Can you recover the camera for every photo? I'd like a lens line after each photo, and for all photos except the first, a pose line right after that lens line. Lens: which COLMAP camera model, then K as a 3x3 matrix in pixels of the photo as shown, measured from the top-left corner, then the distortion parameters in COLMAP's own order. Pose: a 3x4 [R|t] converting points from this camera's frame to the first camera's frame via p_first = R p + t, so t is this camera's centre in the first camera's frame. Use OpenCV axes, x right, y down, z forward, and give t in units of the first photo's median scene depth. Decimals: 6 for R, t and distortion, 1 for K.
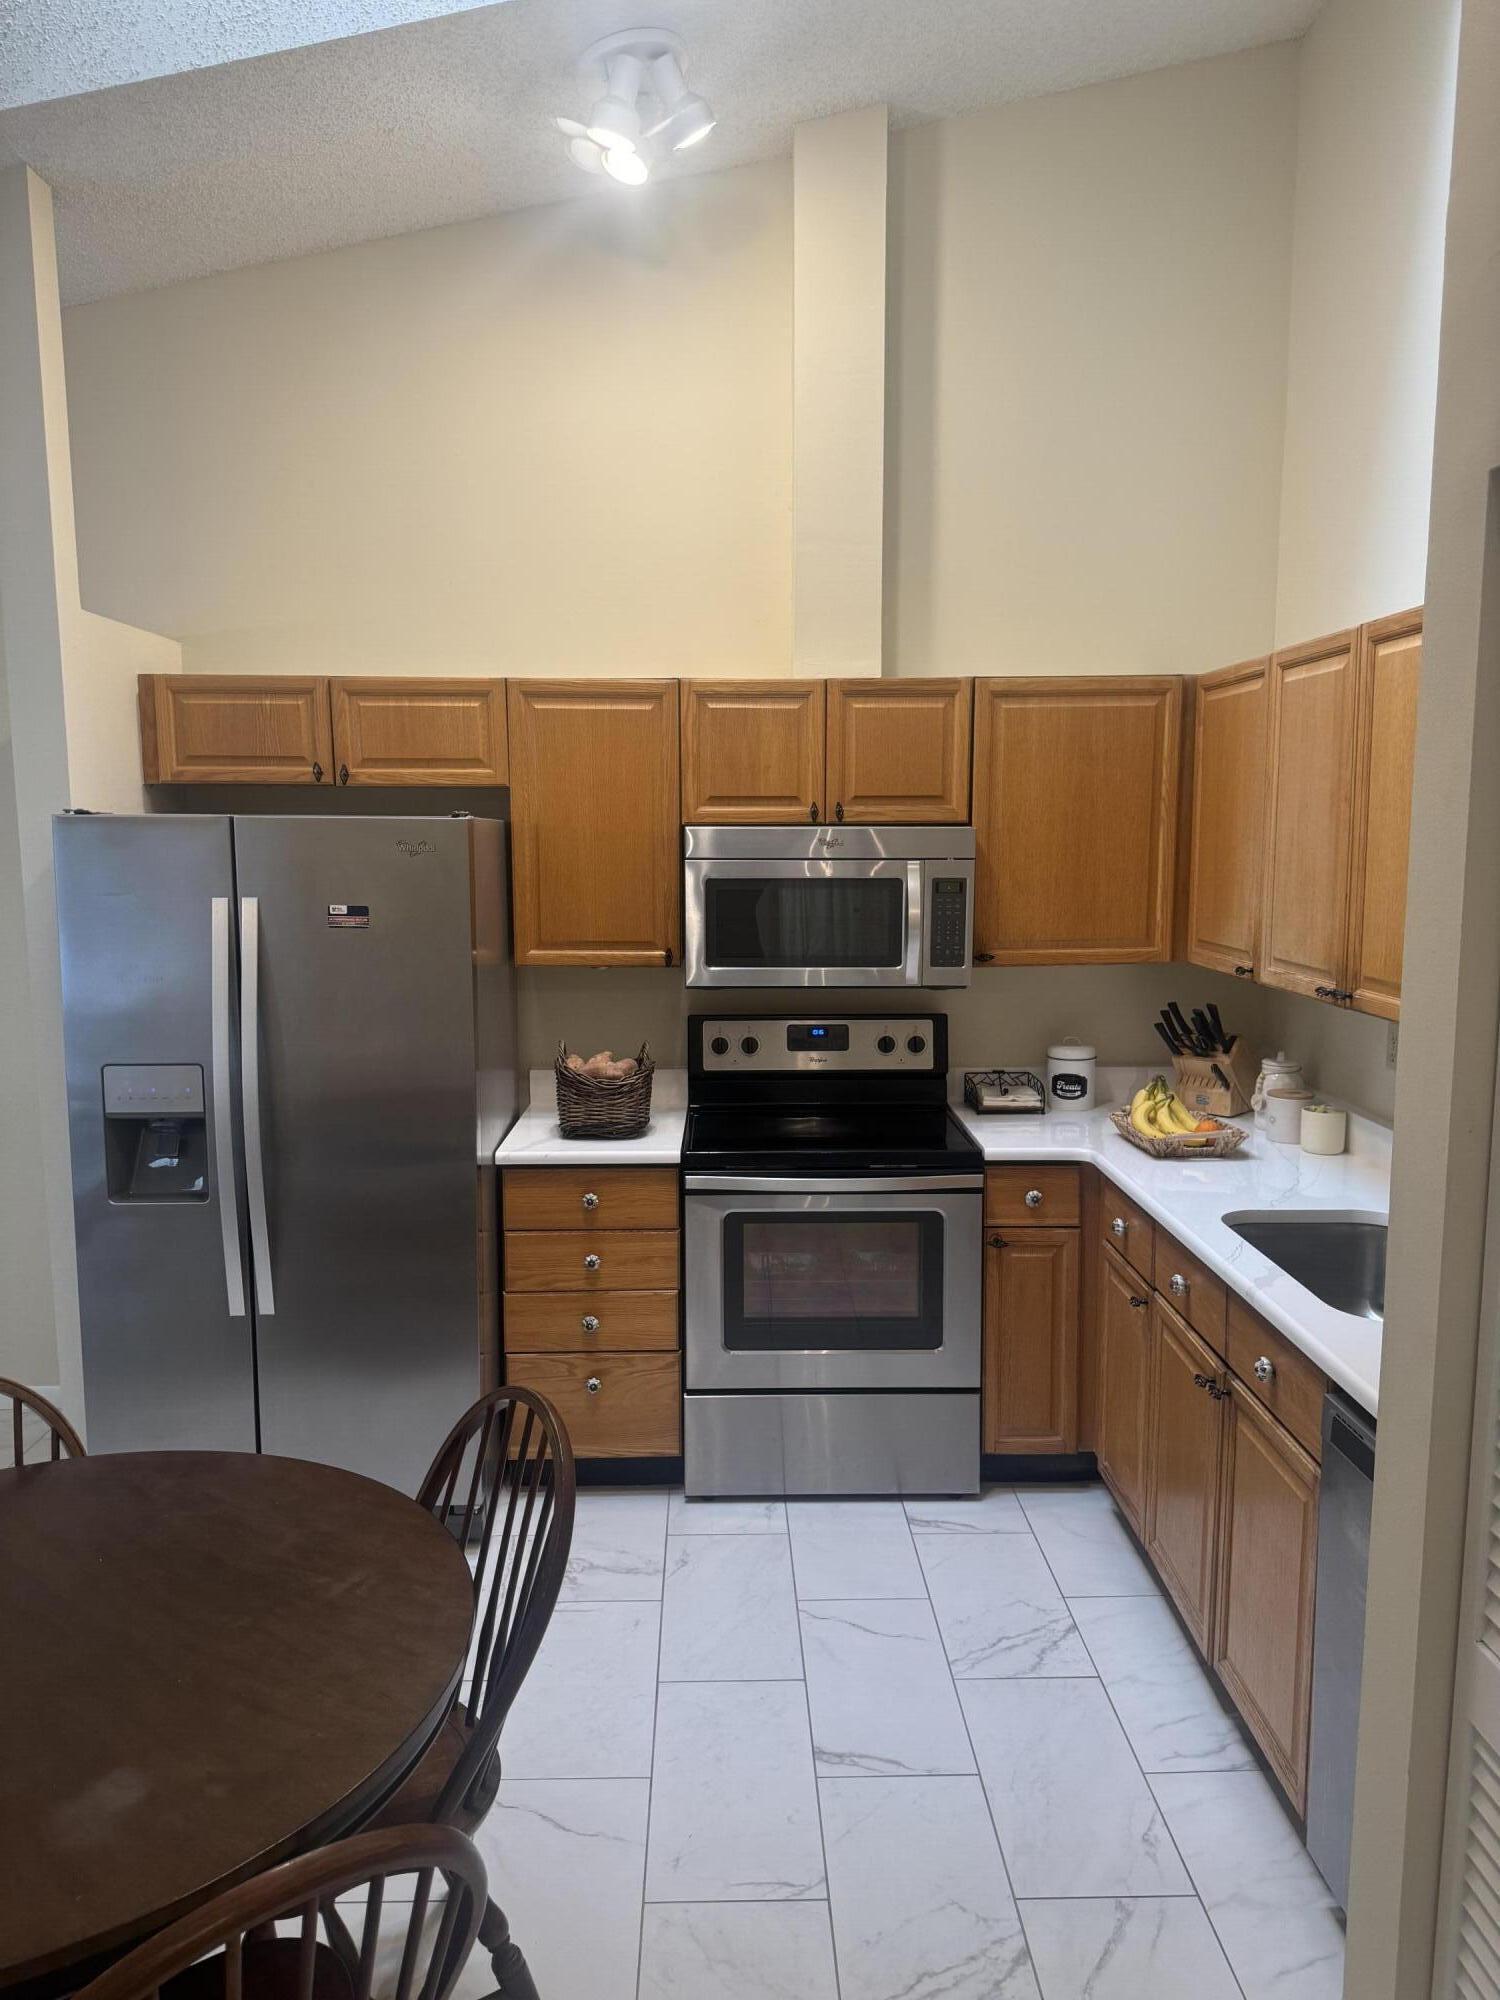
lens RADIAL K [[1390.8, 0, 749.1], [0, 1390.8, 1022.8], [0, 0, 1]] dist [0.068506, -0.087041]
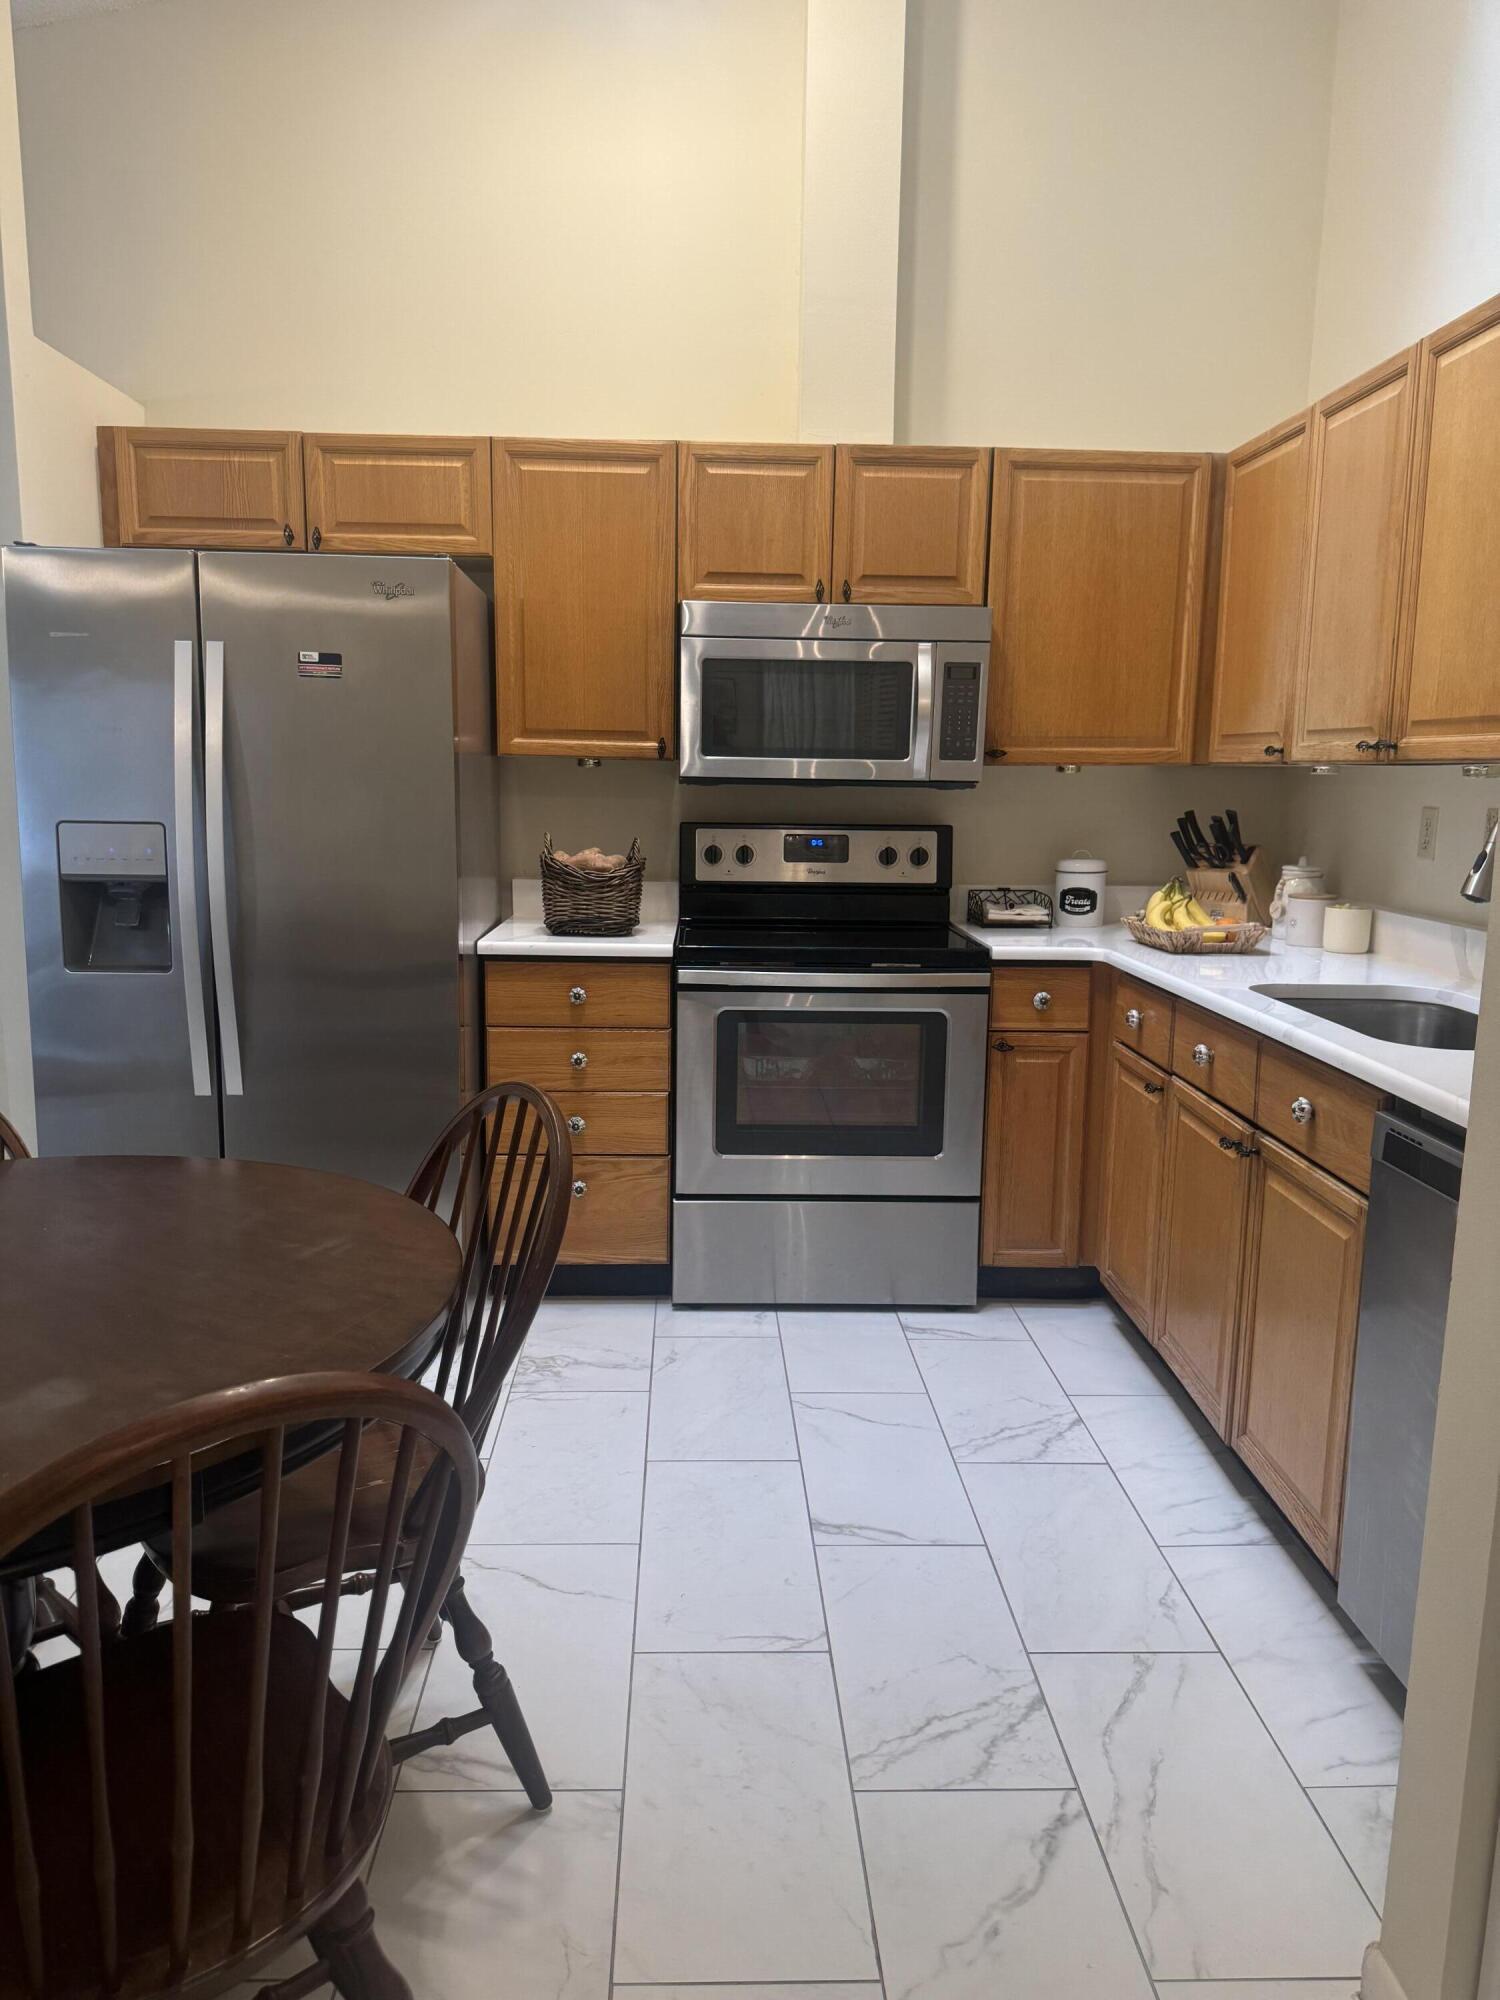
lens RADIAL K [[1383.9, 0, 744.3], [0, 1383.9, 1023.5], [0, 0, 1]] dist [0.087356, -0.159430]
pose [[0.999779, 0.015252, 0.014487, -0.013220], [-0.015831, 0.999045, 0.040734, 0.104542], [-0.013852, -0.040954, 0.999065, 0.052127]]
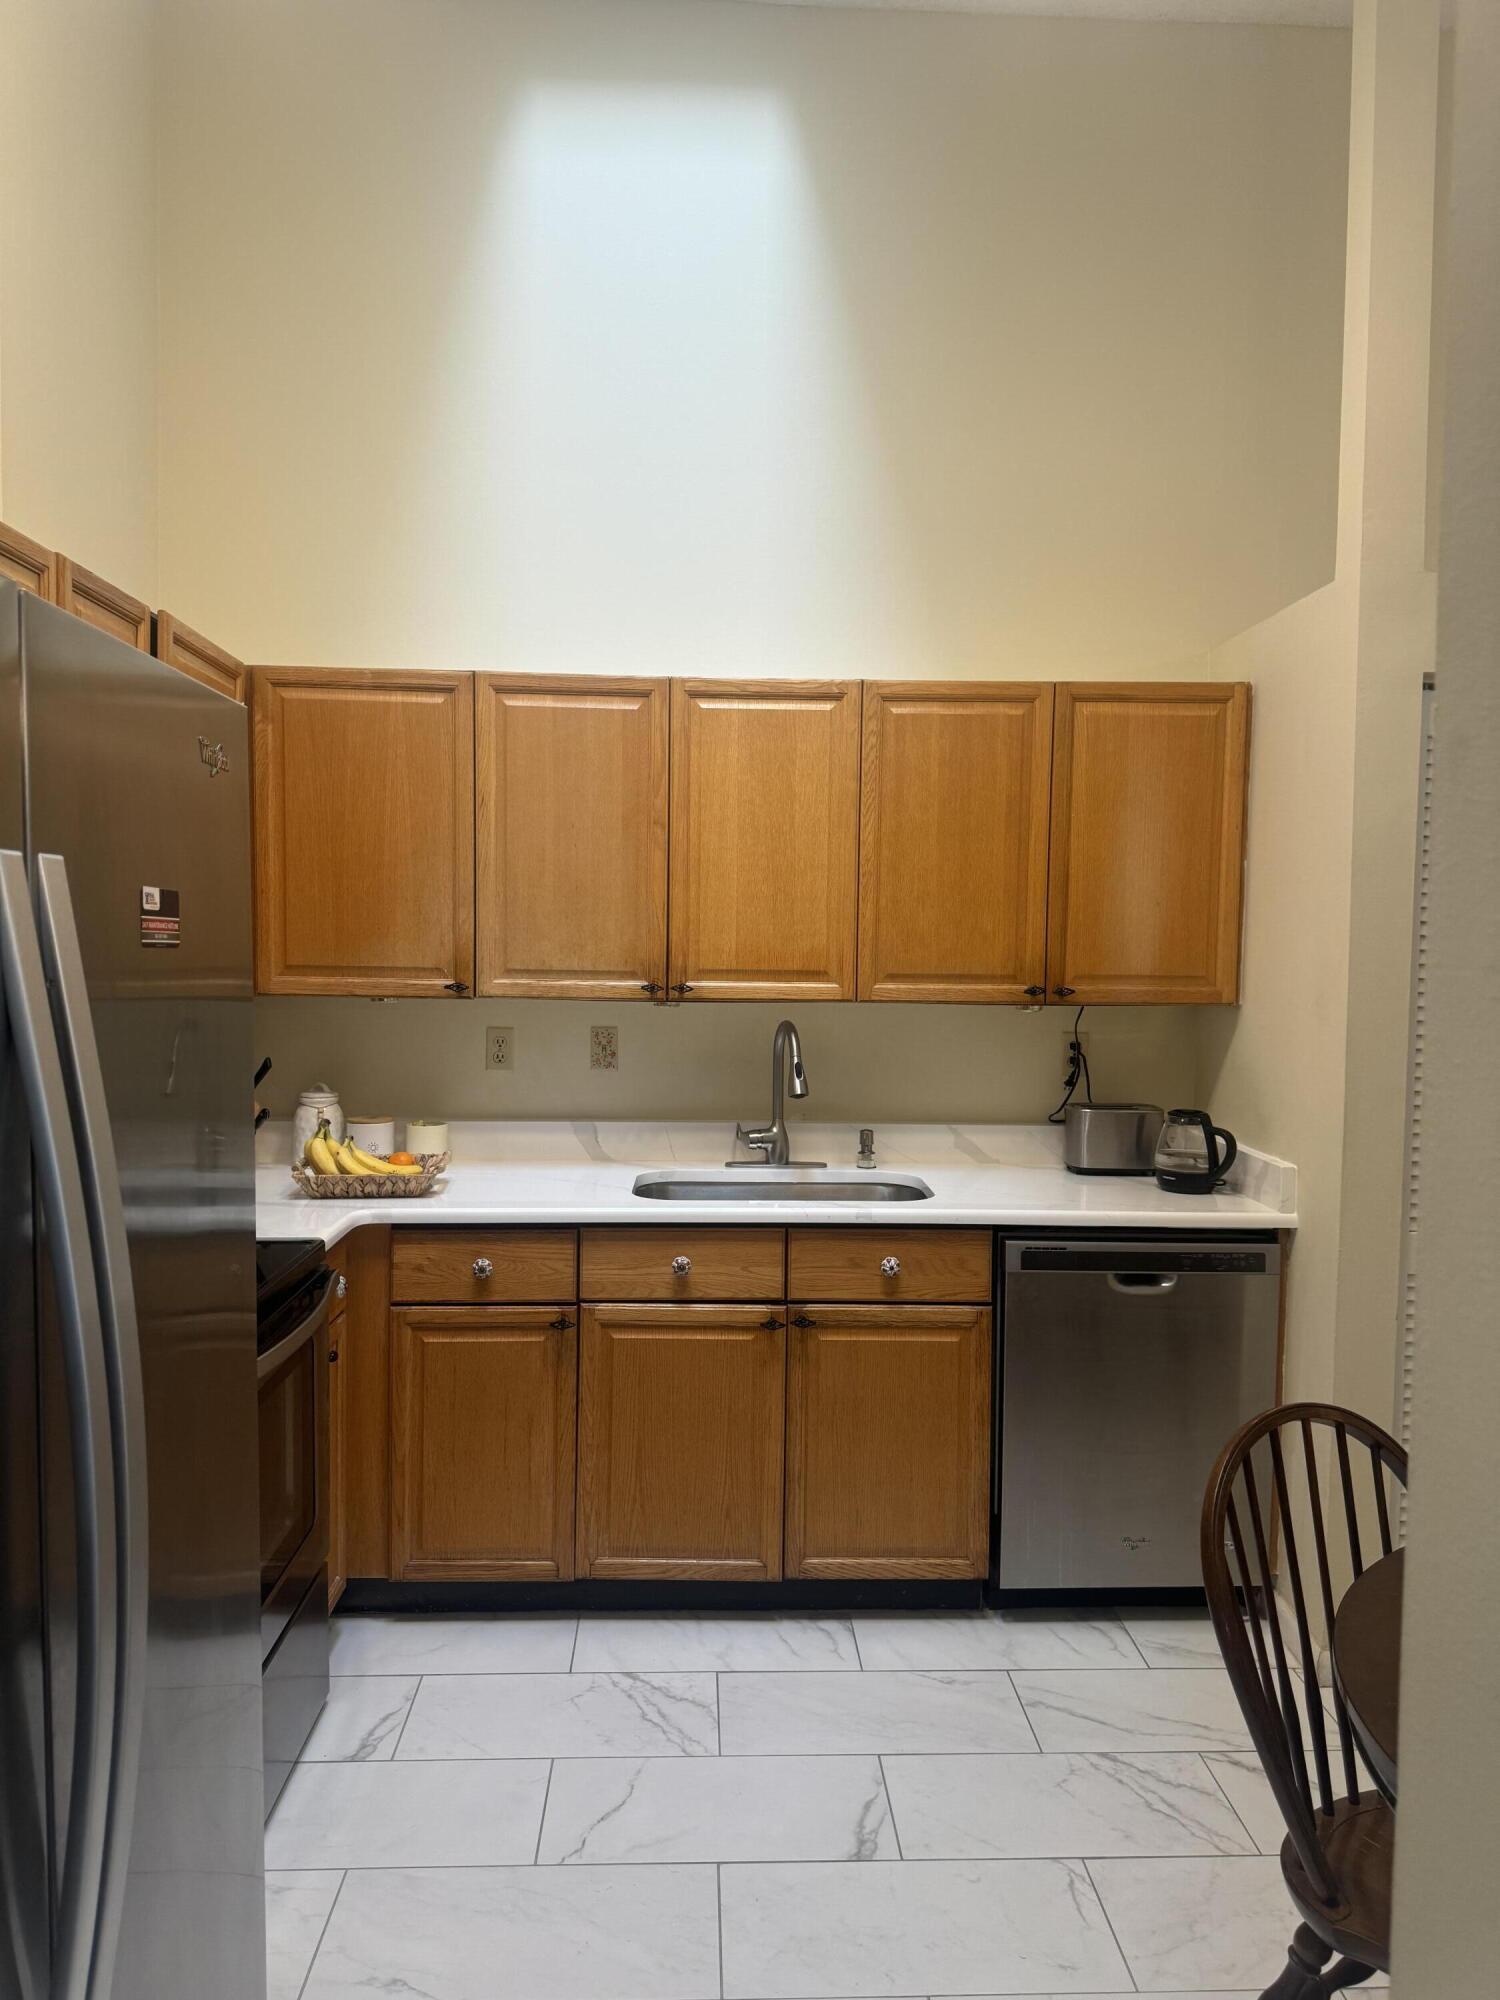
lens RADIAL K [[1428.4, 0, 754.7], [0, 1428.4, 995.5], [0, 0, 1]] dist [0.049916, -0.066576]
pose [[-0.011834, -0.043381, 0.998989, -0.606032], [0.121439, 0.991601, 0.044499, -0.045621], [-0.992528, 0.121843, -0.006466, 0.737414]]
